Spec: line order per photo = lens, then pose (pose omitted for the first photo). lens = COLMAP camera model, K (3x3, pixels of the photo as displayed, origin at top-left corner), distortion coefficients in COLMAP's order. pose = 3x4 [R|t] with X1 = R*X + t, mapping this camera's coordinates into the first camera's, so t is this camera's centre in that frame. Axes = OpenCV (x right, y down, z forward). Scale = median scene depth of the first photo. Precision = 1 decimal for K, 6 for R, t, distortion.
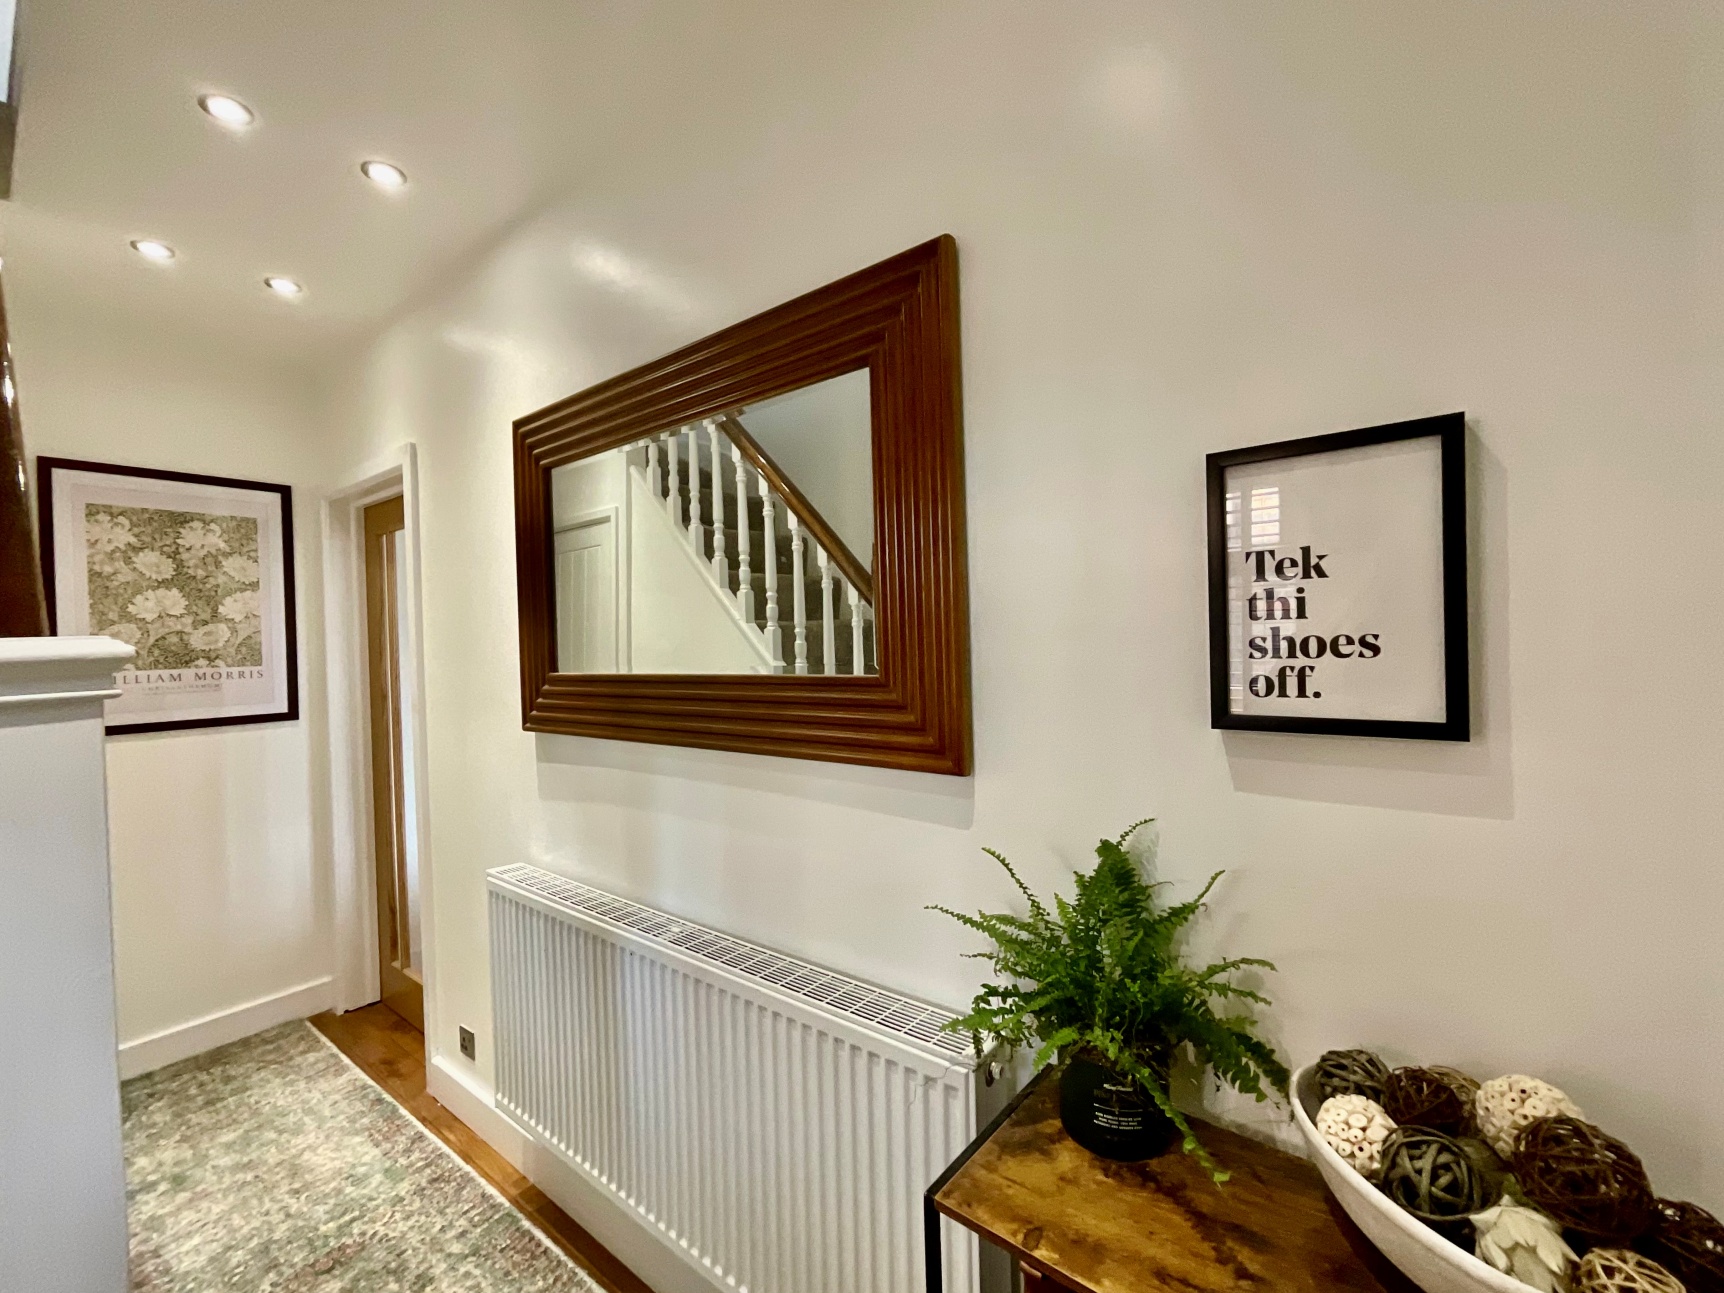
lens RADIAL K [[722.5, 0, 869.1], [0, 722.5, 647.1], [0, 0, 1]] dist [-0.000619, -0.008187]
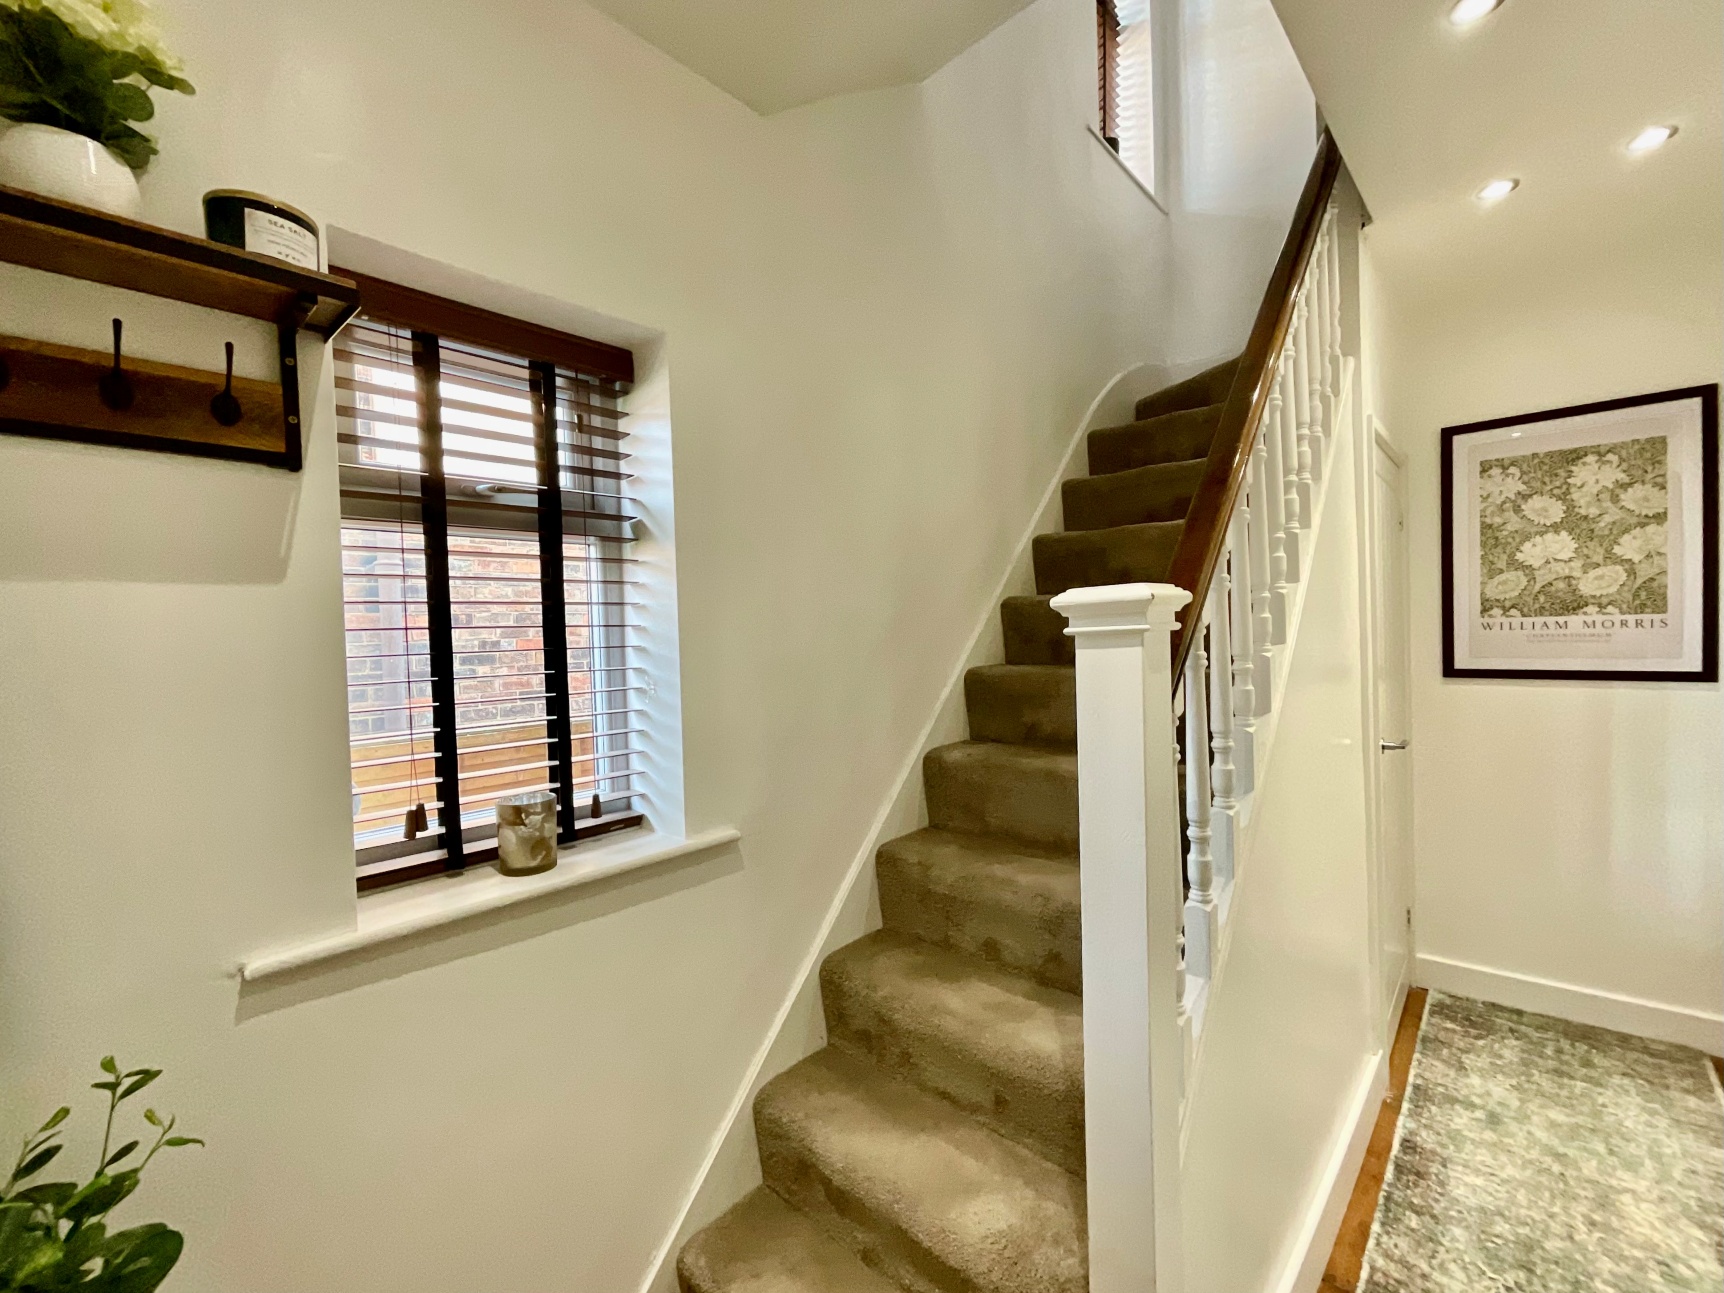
lens RADIAL K [[734.0, 0, 862.0], [0, 734.0, 646.5], [0, 0, 1]] dist [0.001095, 0.000496]
pose [[-0.084610, 0.054592, -0.994917, 0.095916], [0.026405, 0.998270, 0.052530, -0.005439], [0.996064, -0.021826, -0.085905, 0.159627]]
